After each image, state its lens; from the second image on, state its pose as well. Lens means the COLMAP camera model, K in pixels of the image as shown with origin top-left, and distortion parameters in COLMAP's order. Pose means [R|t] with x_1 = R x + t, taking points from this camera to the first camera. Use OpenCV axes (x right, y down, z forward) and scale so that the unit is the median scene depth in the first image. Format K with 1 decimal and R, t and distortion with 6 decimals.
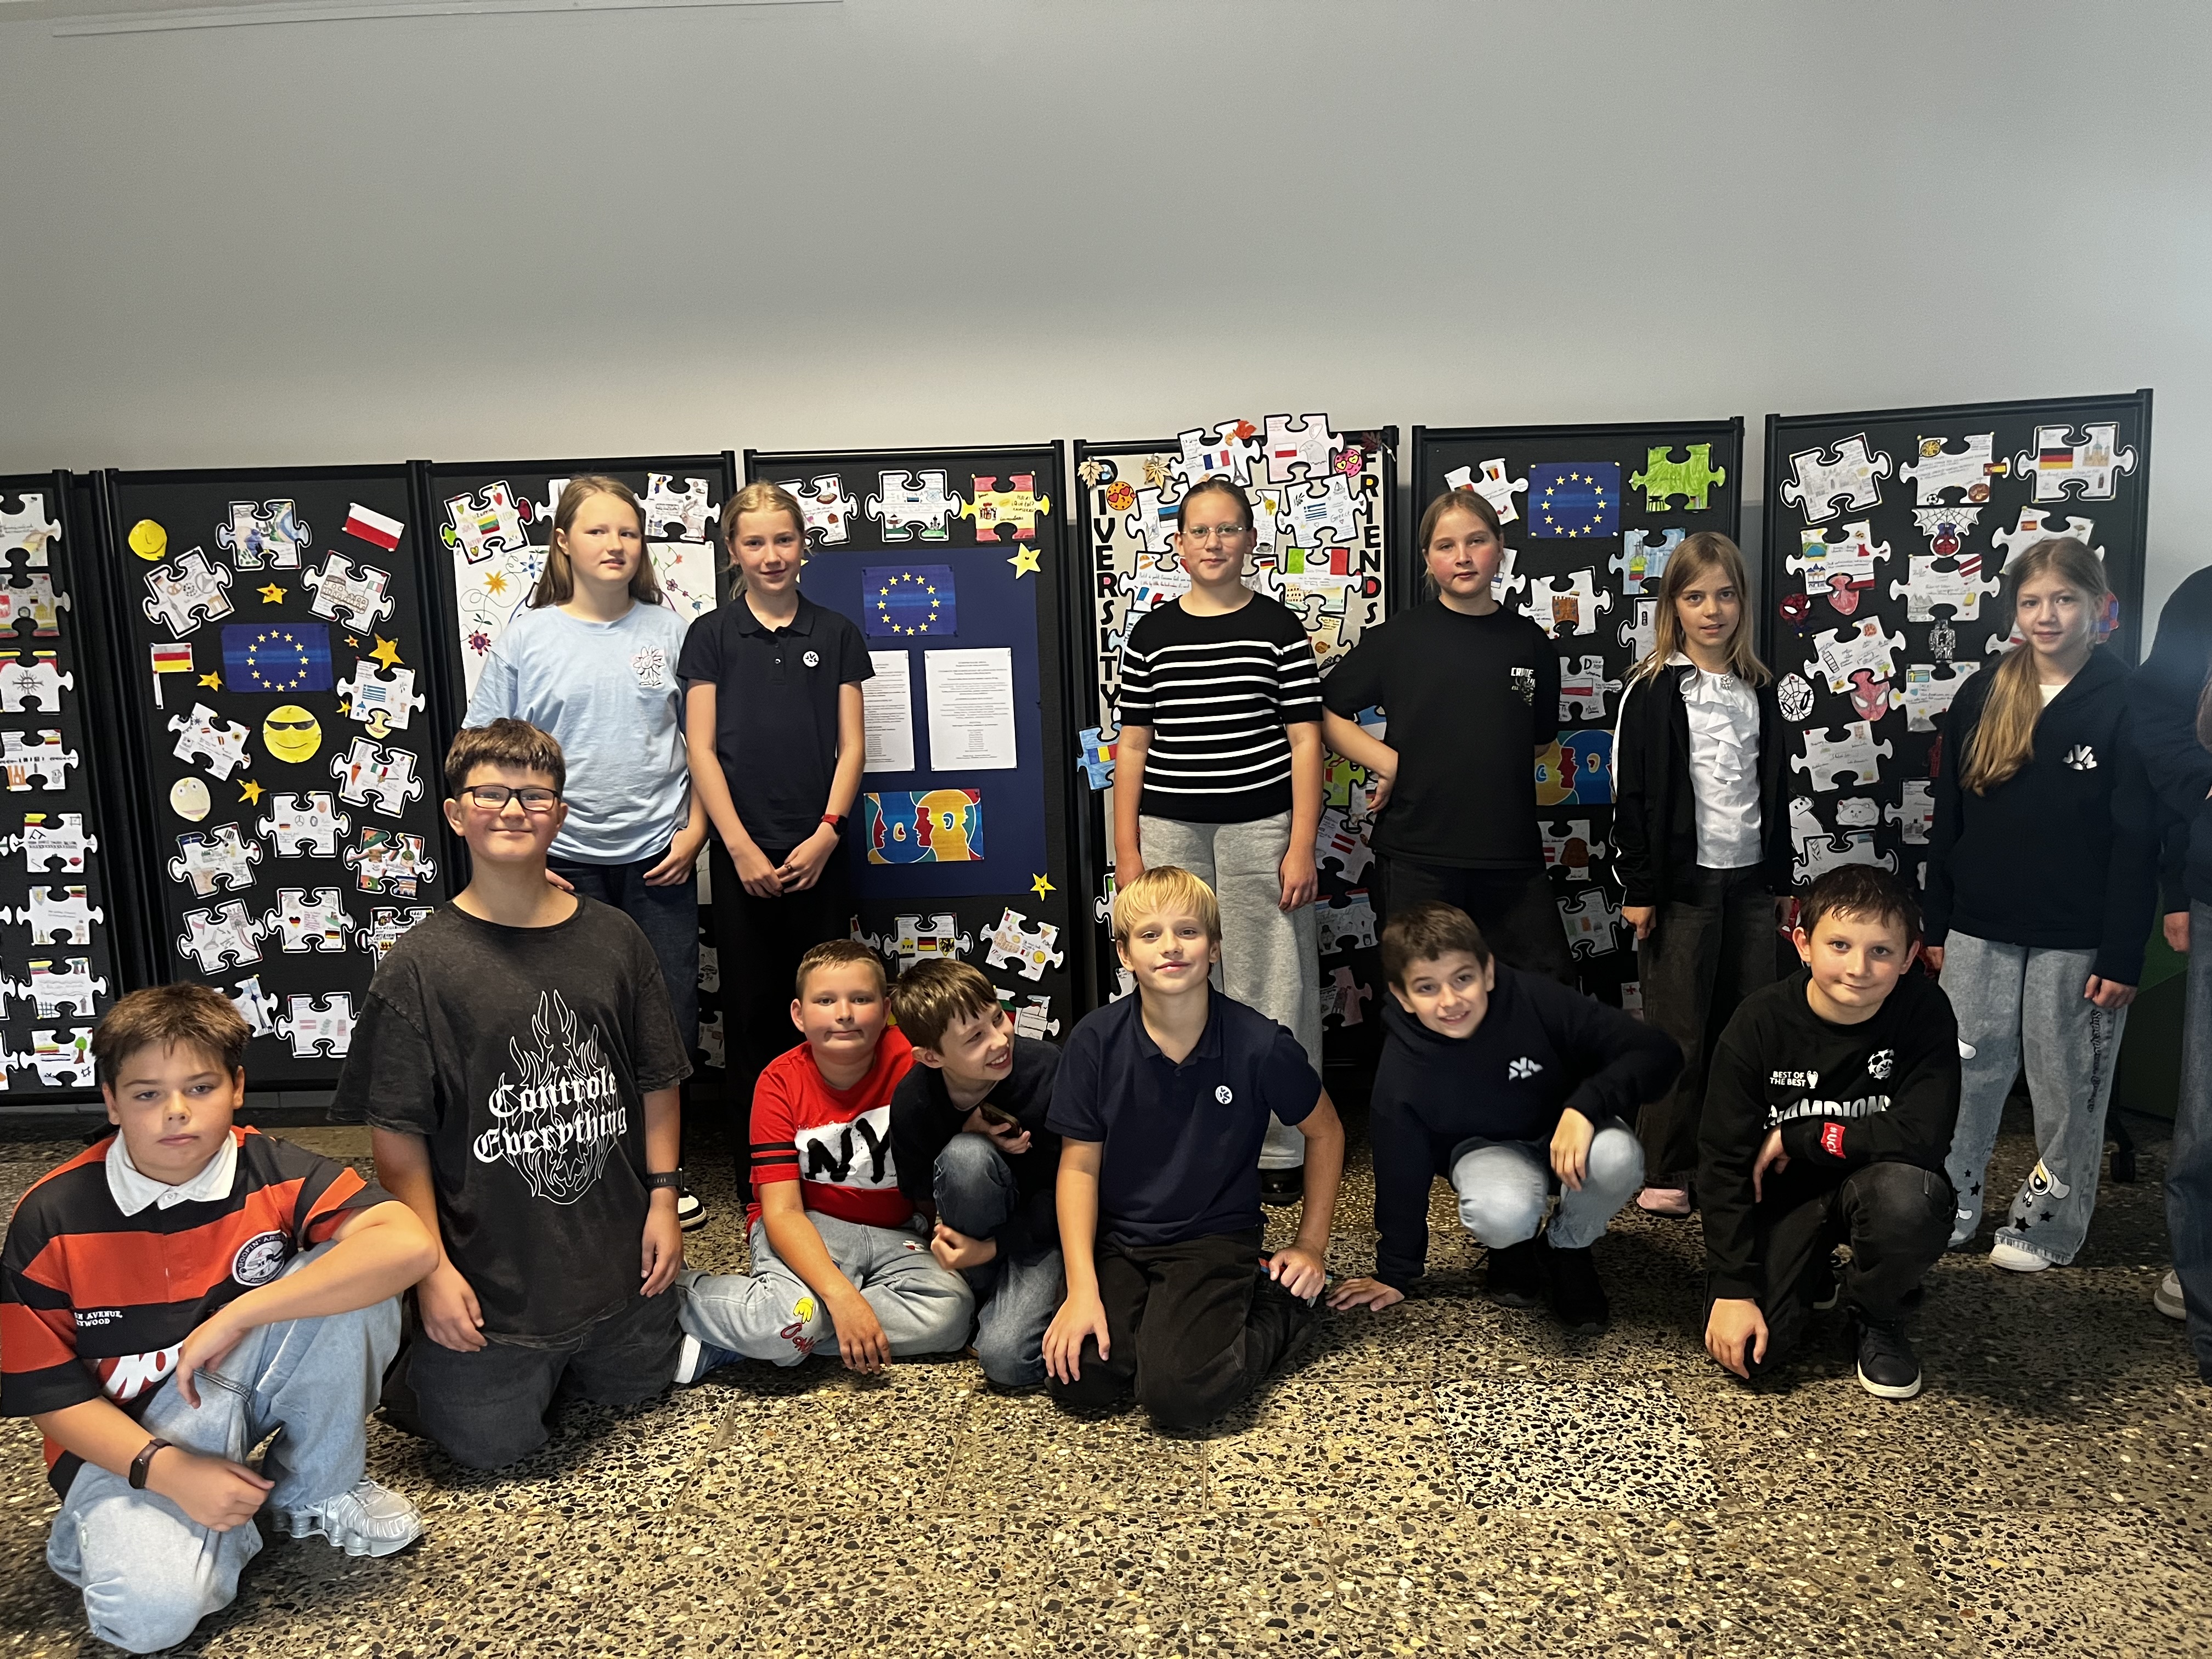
lens RADIAL K [[1645.6, 0, 1106.0], [0, 1645.6, 829.5], [0, 0, 1]] dist [0.076693, -0.104000]
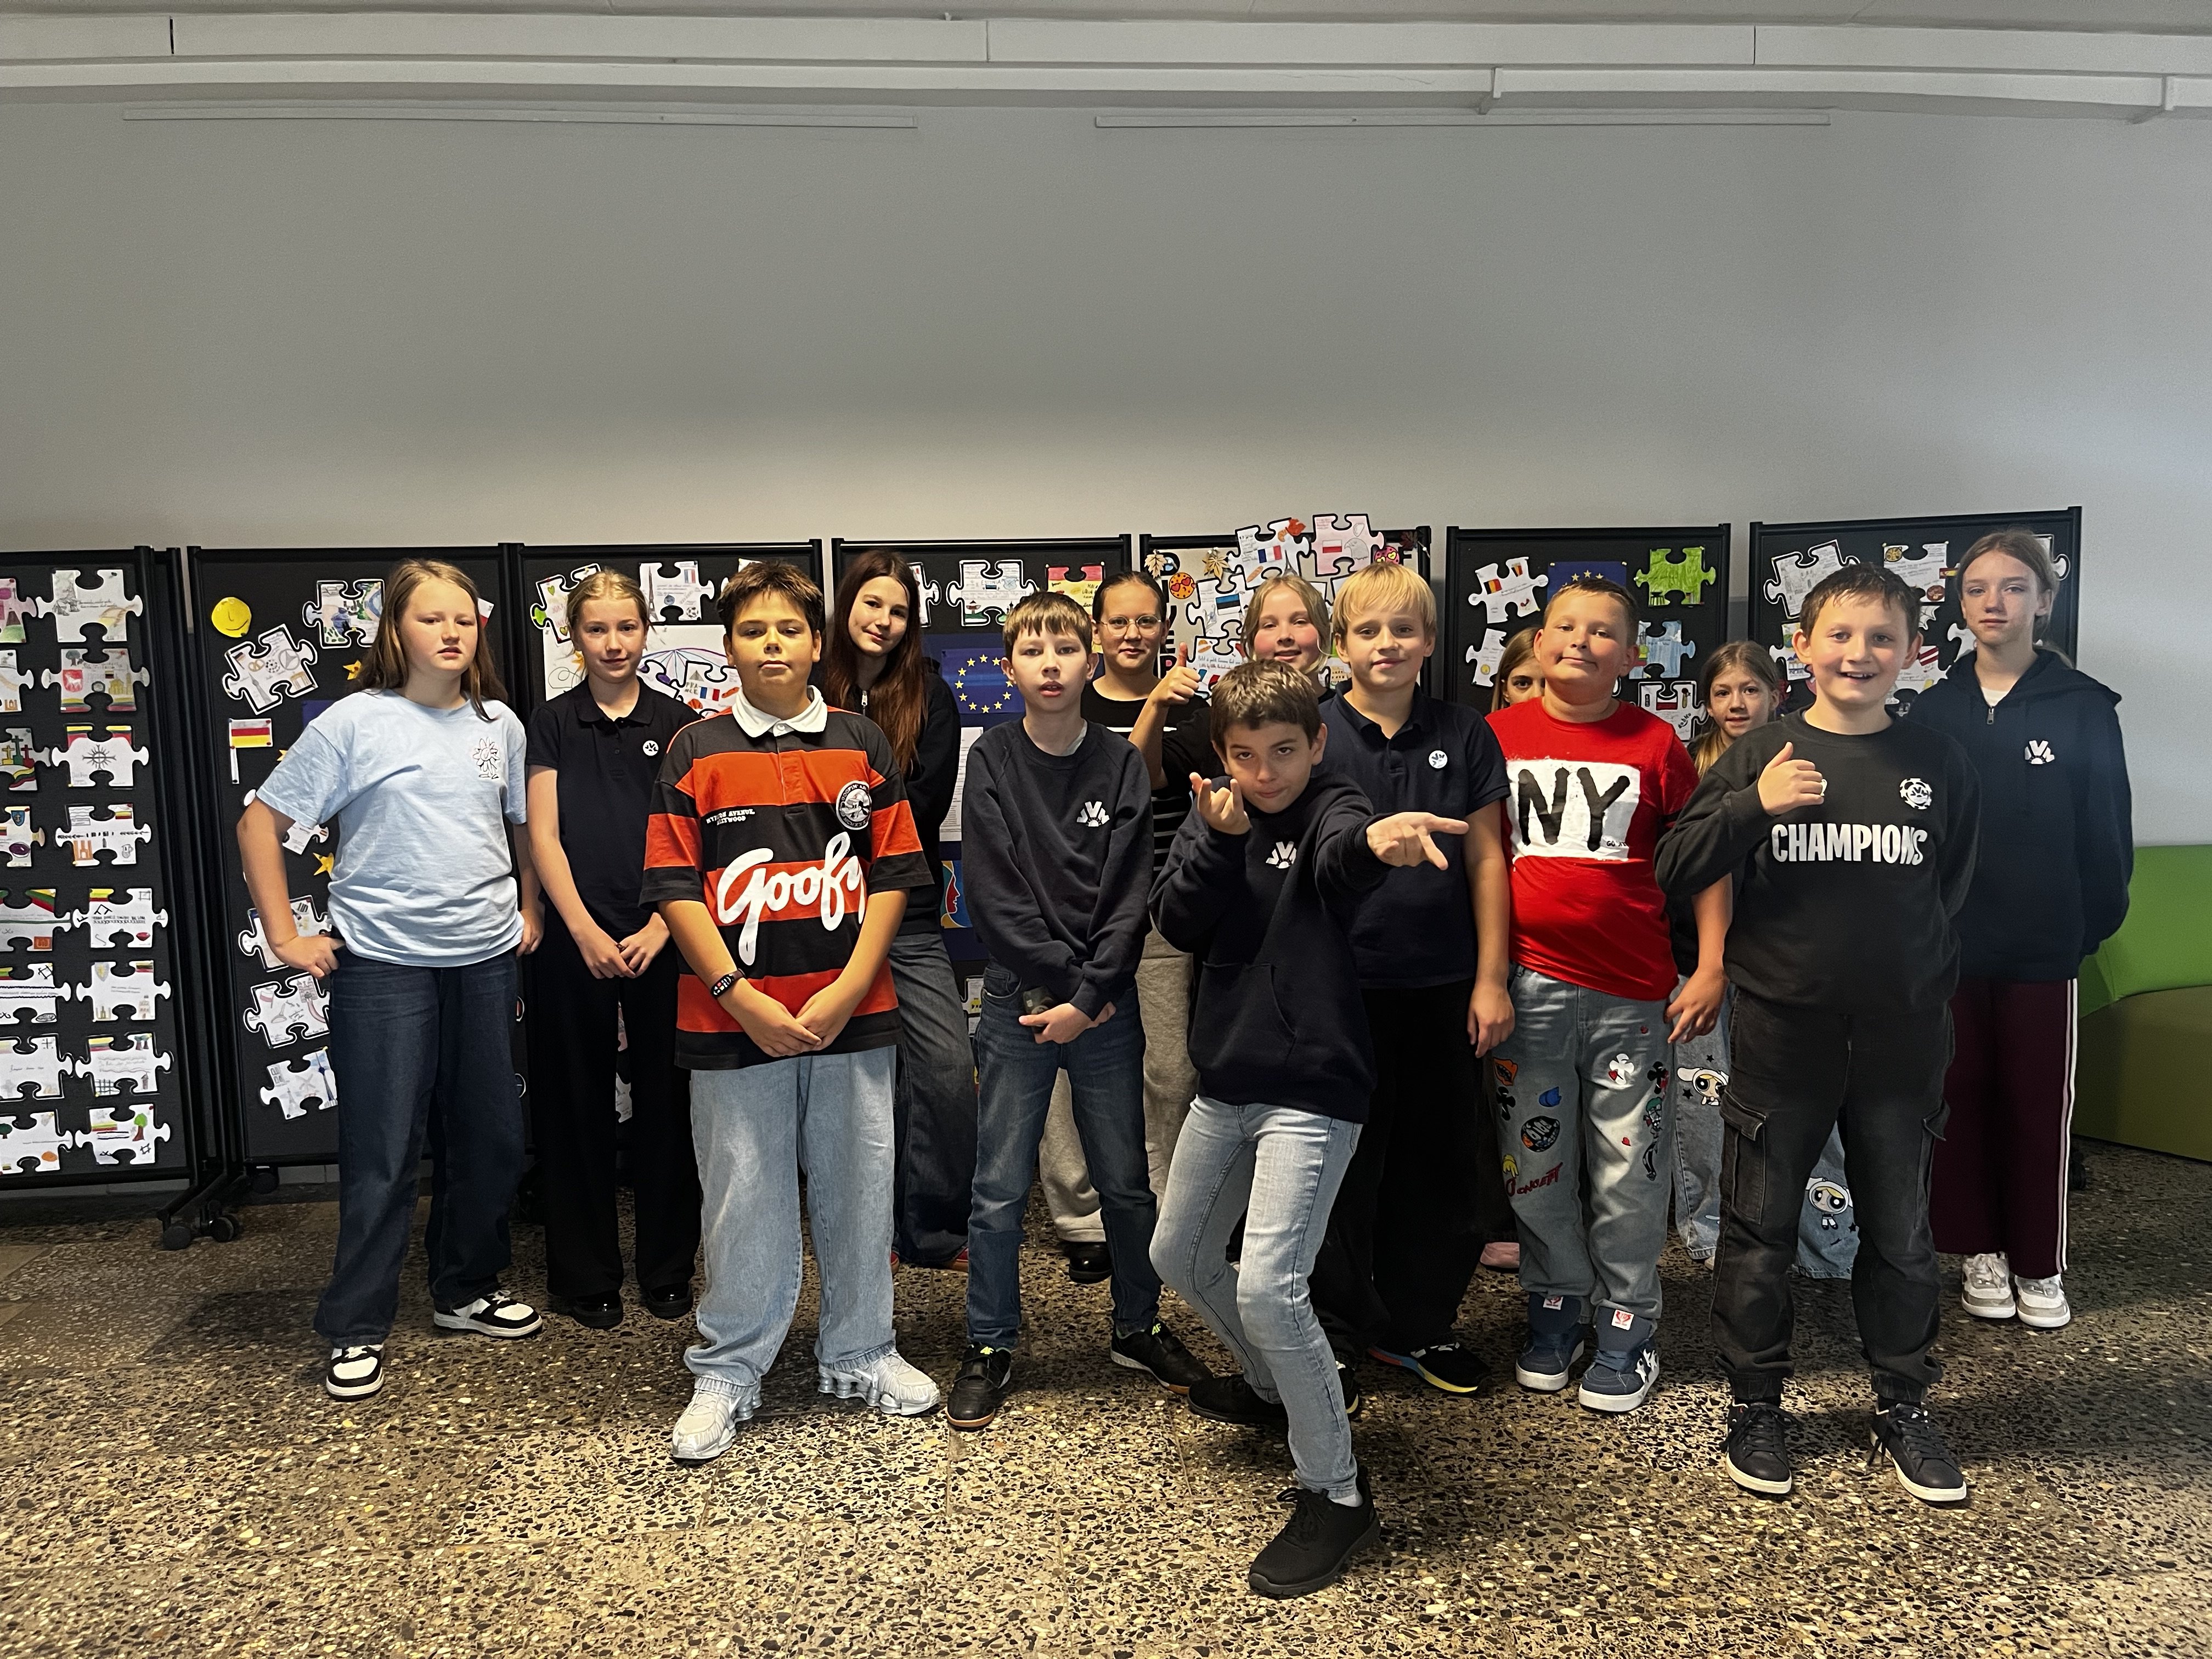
lens RADIAL K [[1664.9, 0, 1050.1], [0, 1664.9, 857.9], [0, 0, 1]] dist [0.075910, -0.102580]
pose [[0.992607, -0.006419, 0.121204, -0.211204], [0.010926, 0.999272, -0.036561, 0.015867], [-0.120881, 0.037615, 0.991954, -0.071119]]
